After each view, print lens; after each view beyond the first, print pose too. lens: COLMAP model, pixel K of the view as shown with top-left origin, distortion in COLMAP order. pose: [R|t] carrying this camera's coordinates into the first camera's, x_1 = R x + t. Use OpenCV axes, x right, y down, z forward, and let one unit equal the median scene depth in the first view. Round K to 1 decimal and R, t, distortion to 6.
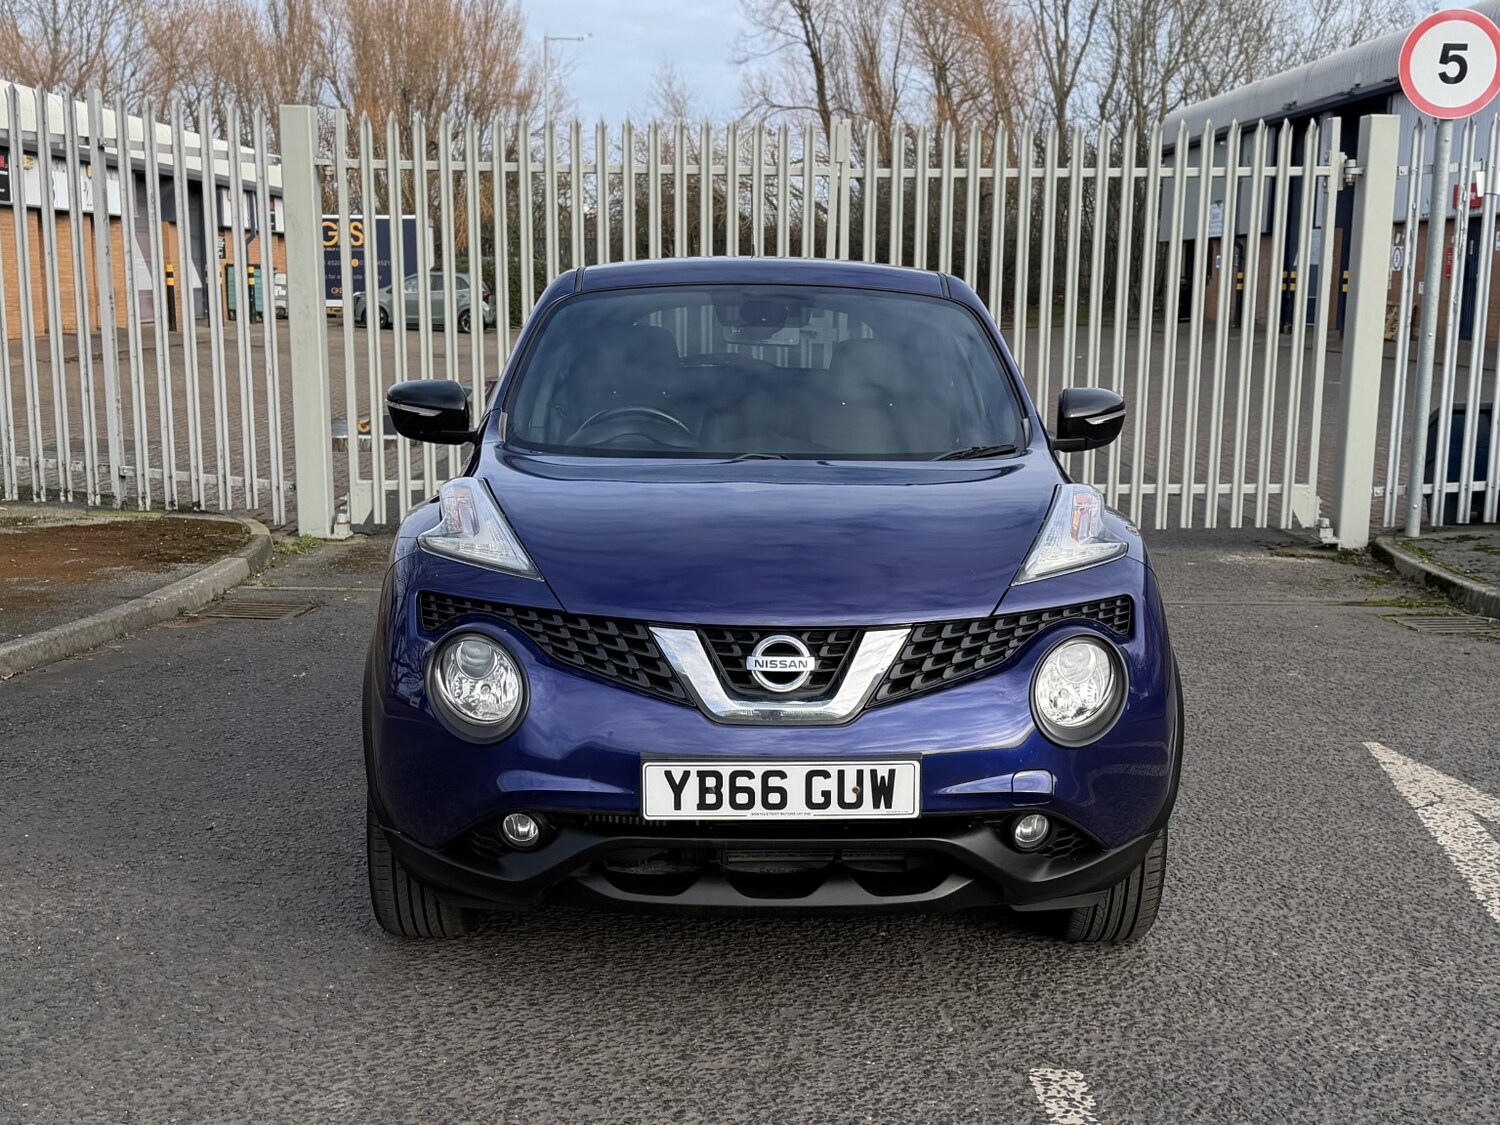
lens RADIAL K [[1894.9, 0, 756.4], [0, 1894.9, 624.1], [0, 0, 1]] dist [0.216366, -0.498158]
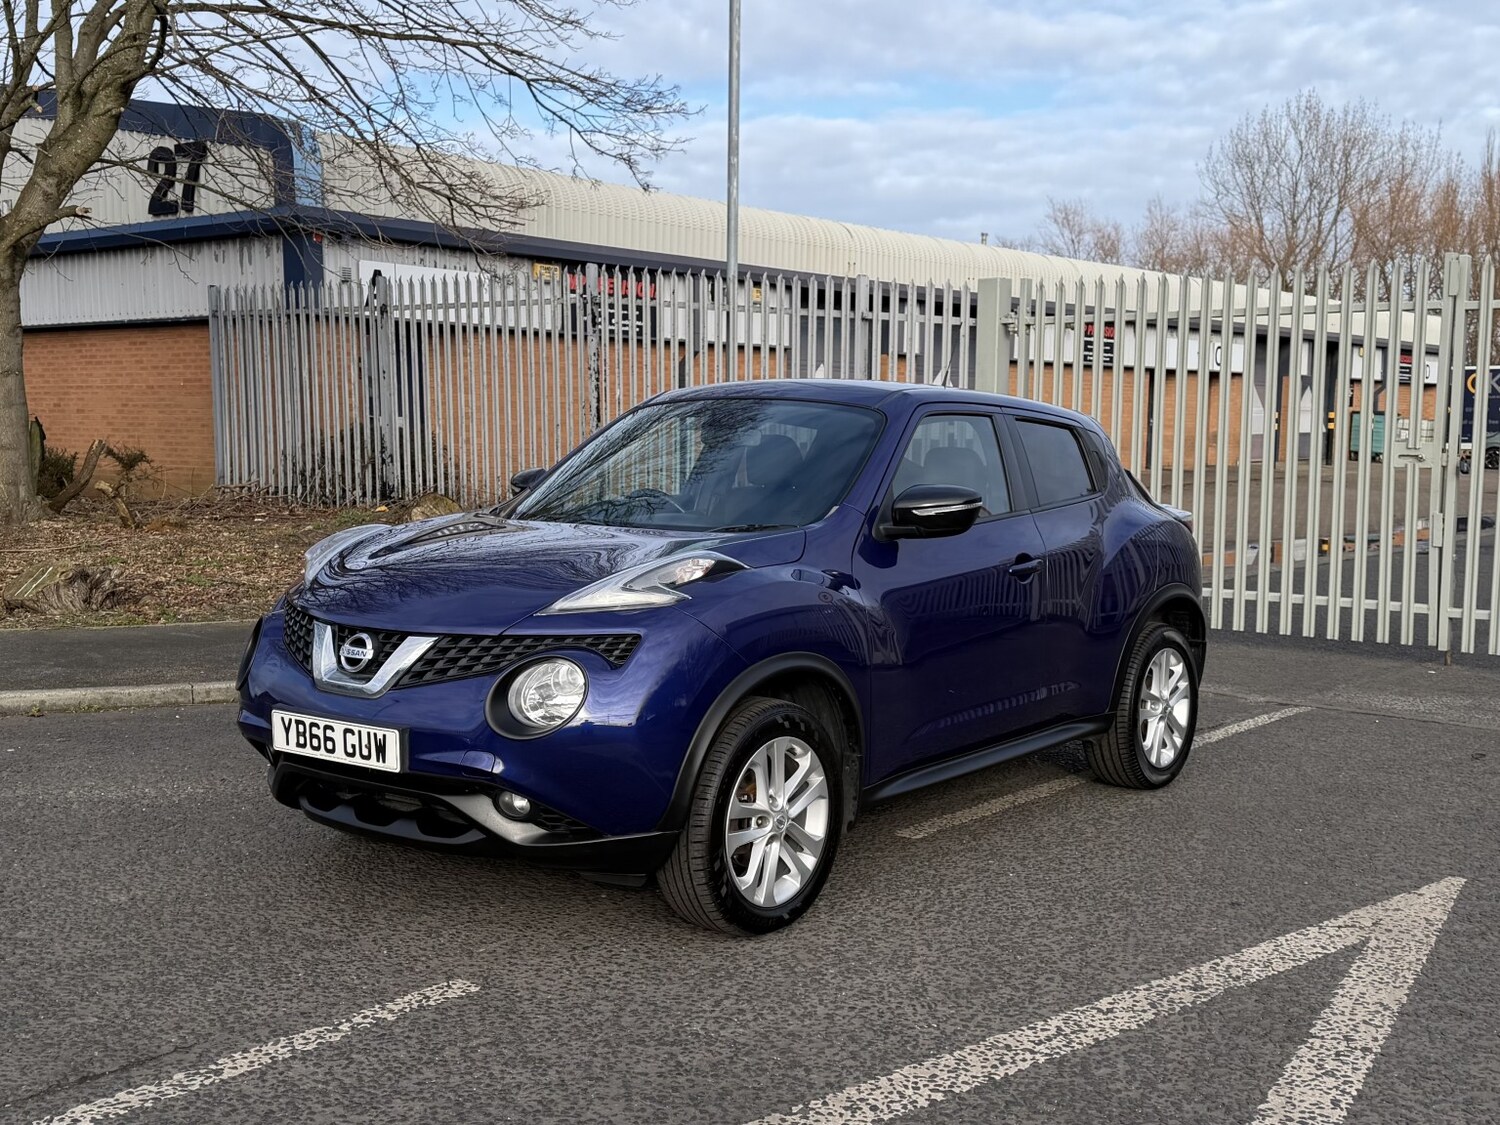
lens RADIAL K [[1642.9, 0, 702.7], [0, 1642.9, 595.2], [0, 0, 1]] dist [0.202091, -0.471611]
pose [[0.763895, 0.065429, -0.642016, 0.860393], [-0.115183, 0.992696, -0.035882, -0.006000], [0.634979, 0.101359, 0.765851, 0.184347]]
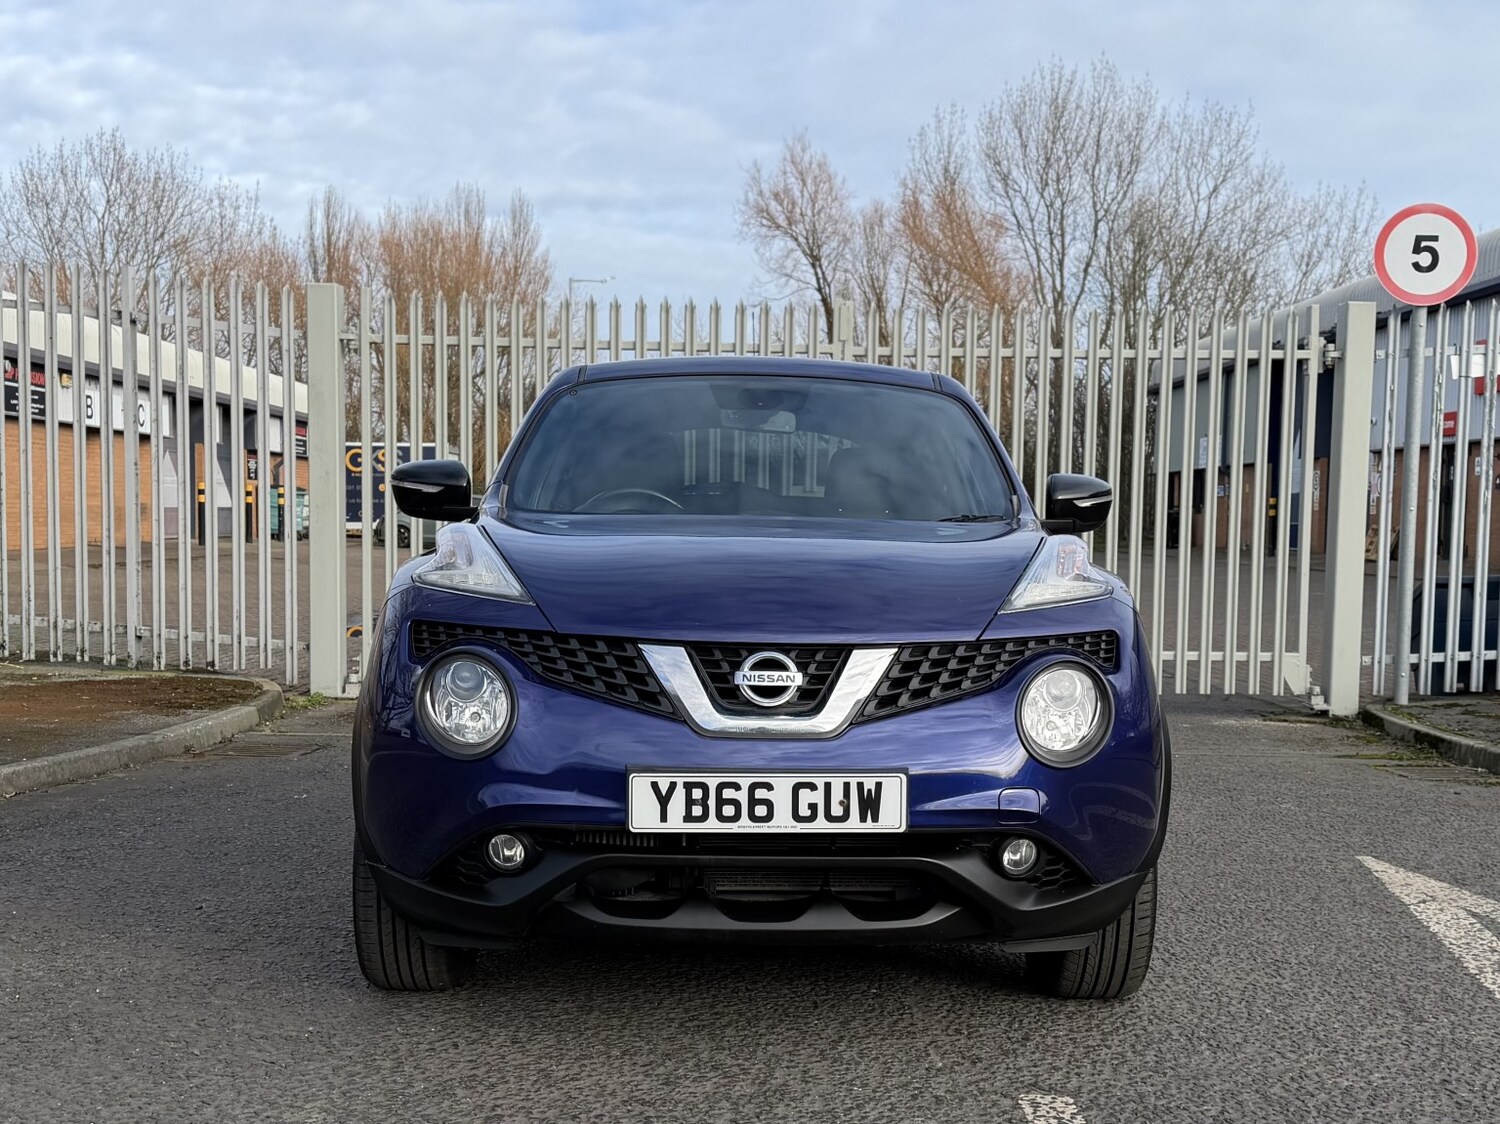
lens RADIAL K [[1851.2, 0, 787.2], [0, 1851.2, 639.7], [0, 0, 1]] dist [0.217332, -0.501793]
pose [[0.999931, 0.006614, 0.009740, 0.011206], [-0.005477, 0.993638, -0.112486, 0.095330], [-0.010422, 0.112425, 0.993606, 0.018271]]
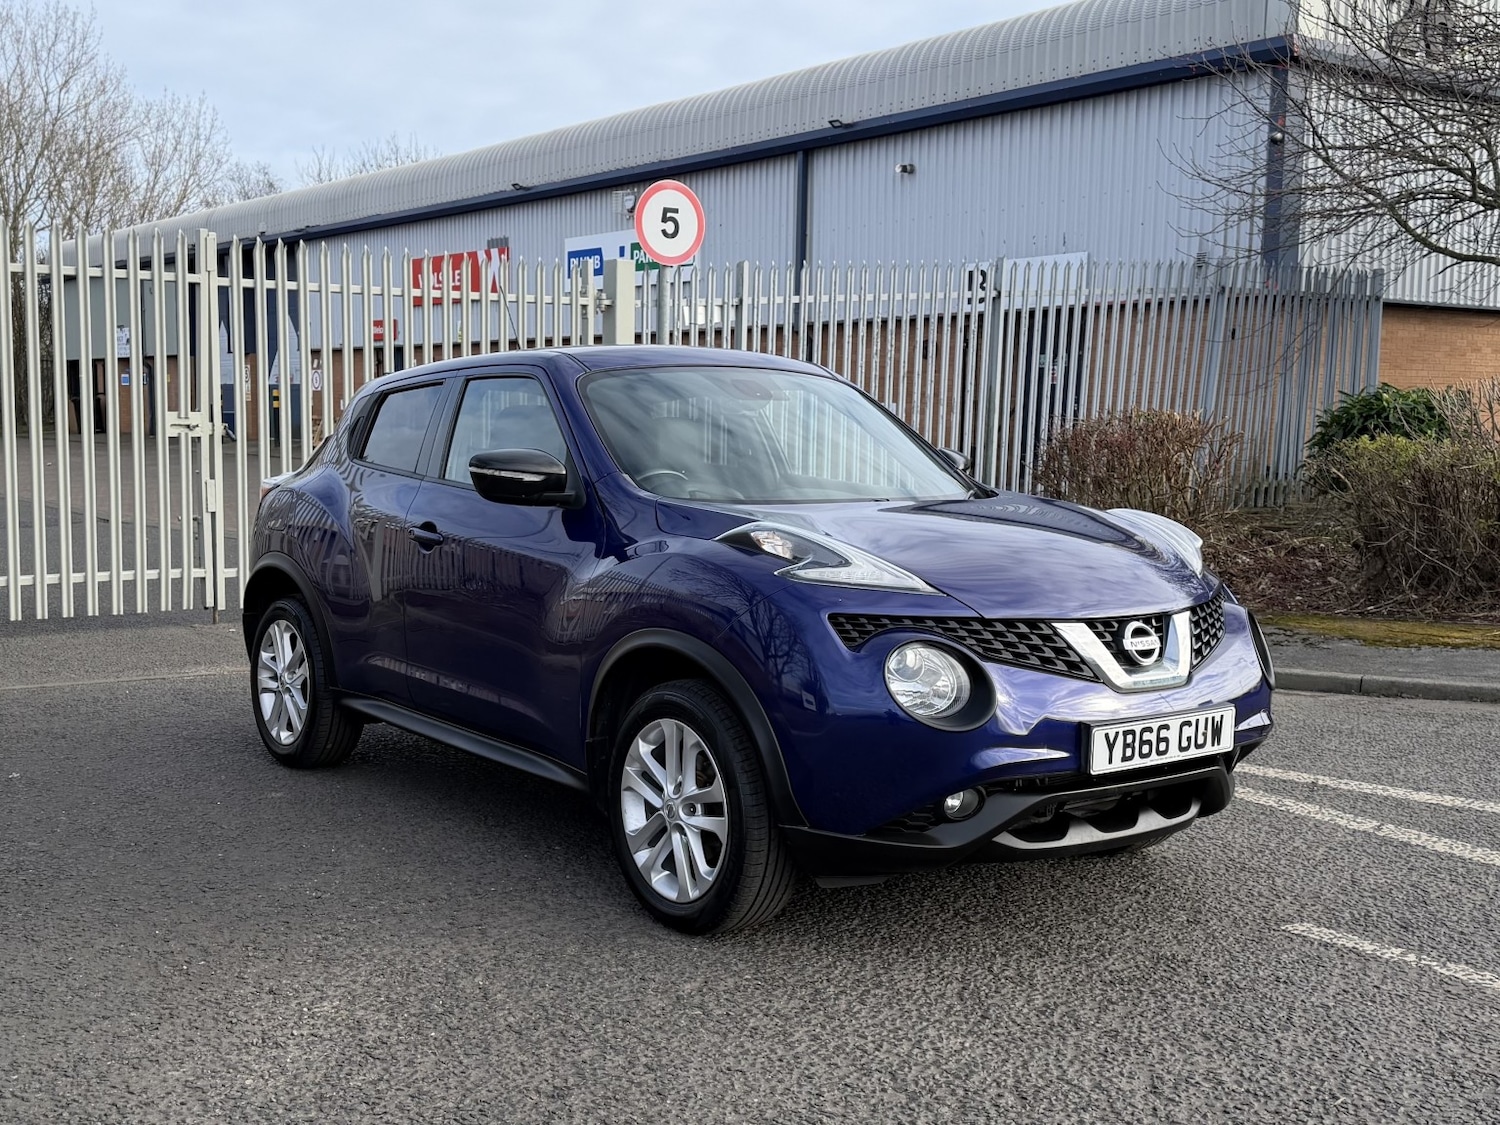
lens RADIAL K [[1690.5, 0, 666.0], [0, 1690.5, 606.7], [0, 0, 1]] dist [0.214762, -0.502463]
pose [[0.828479, -0.065662, 0.556157, -0.777909], [0.097387, 0.994863, -0.027615, -0.002908], [-0.551487, 0.077041, 0.830618, 0.178037]]
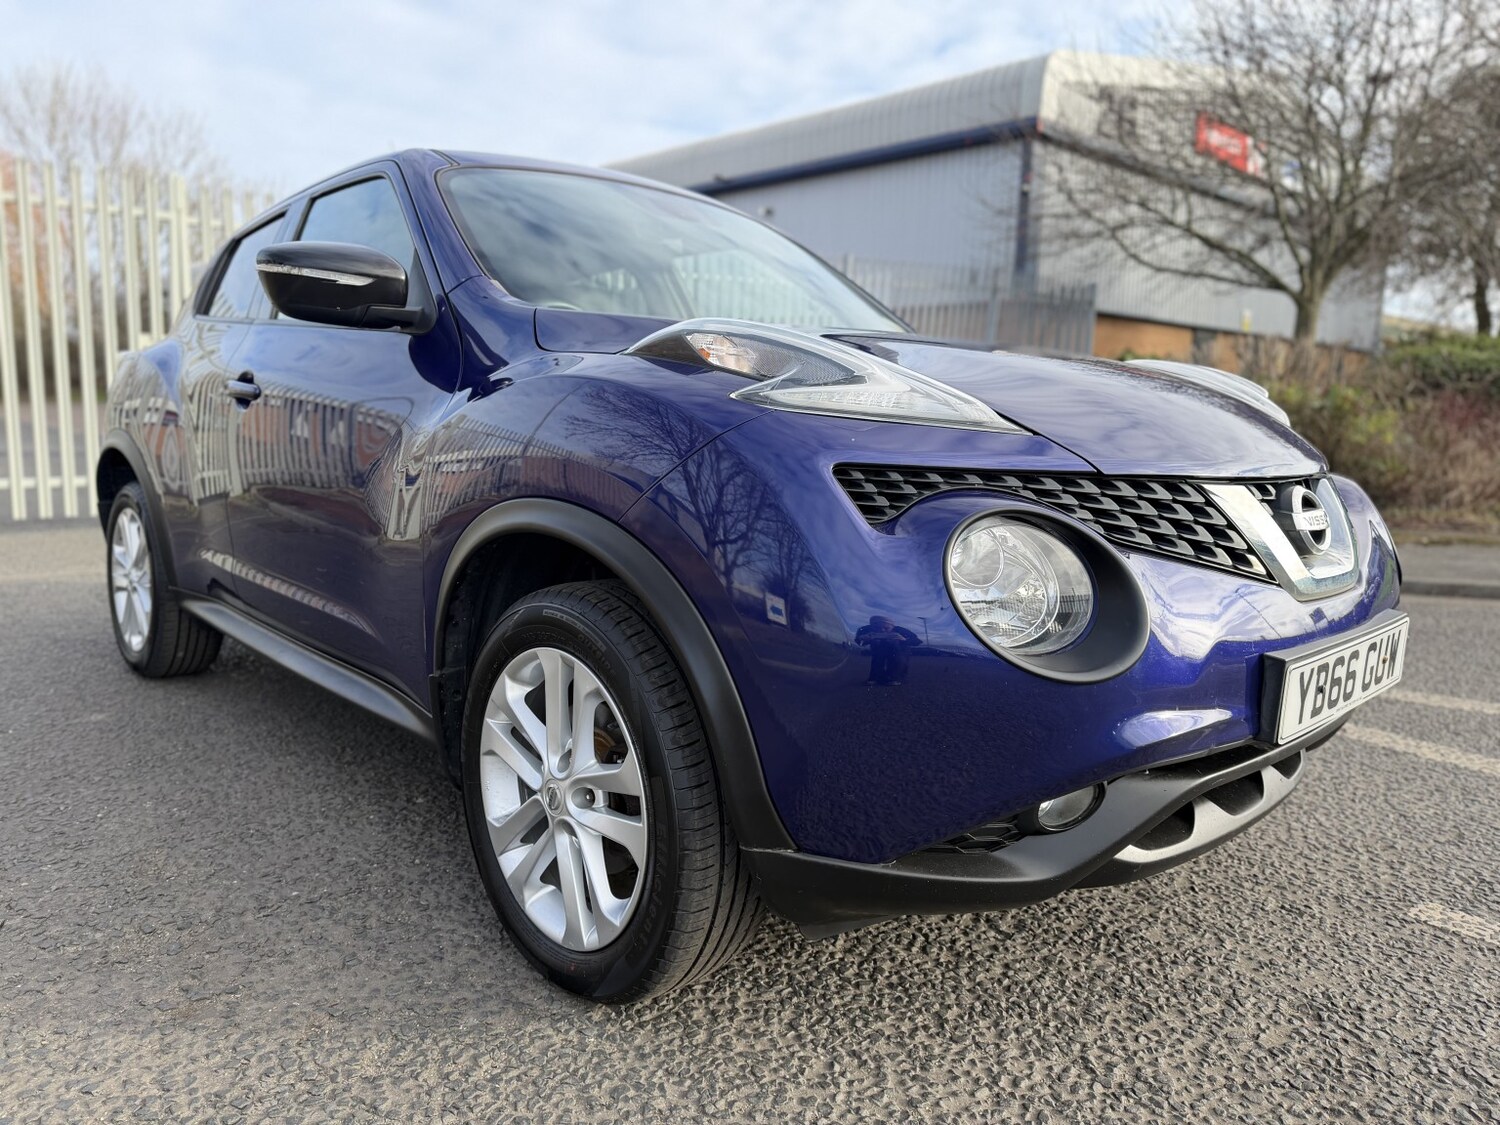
lens RADIAL K [[1055.5, 0, 752.3], [0, 1055.5, 556.4], [0, 0, 1]] dist [0.109627, -0.171396]
pose [[0.745708, -0.086252, 0.660666, -0.401860], [0.099344, 0.994895, 0.017755, 0.003802], [-0.658825, 0.052393, 0.750470, 0.702092]]
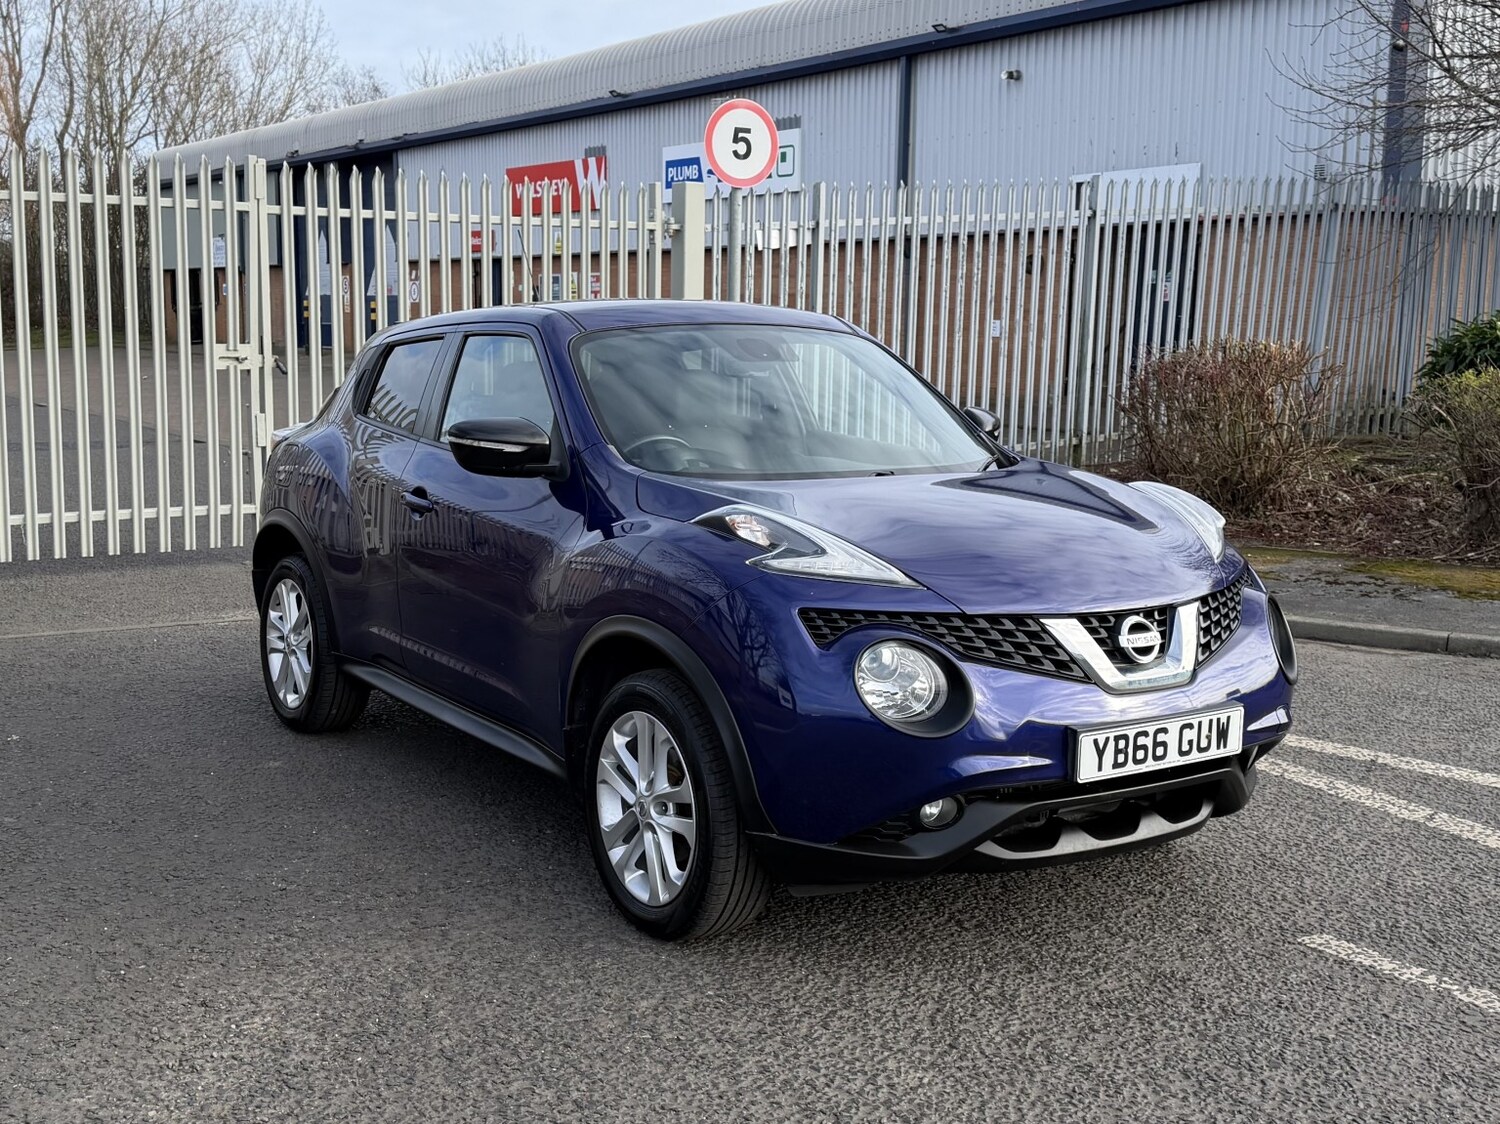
lens RADIAL K [[1730.3, 0, 710.2], [0, 1730.3, 551.9], [0, 0, 1]] dist [0.206330, -0.485450]
pose [[0.851960, -0.070638, 0.518821, -0.682766], [0.089824, 0.995886, -0.011909, -0.039669], [-0.515845, 0.056748, 0.854800, 0.161090]]
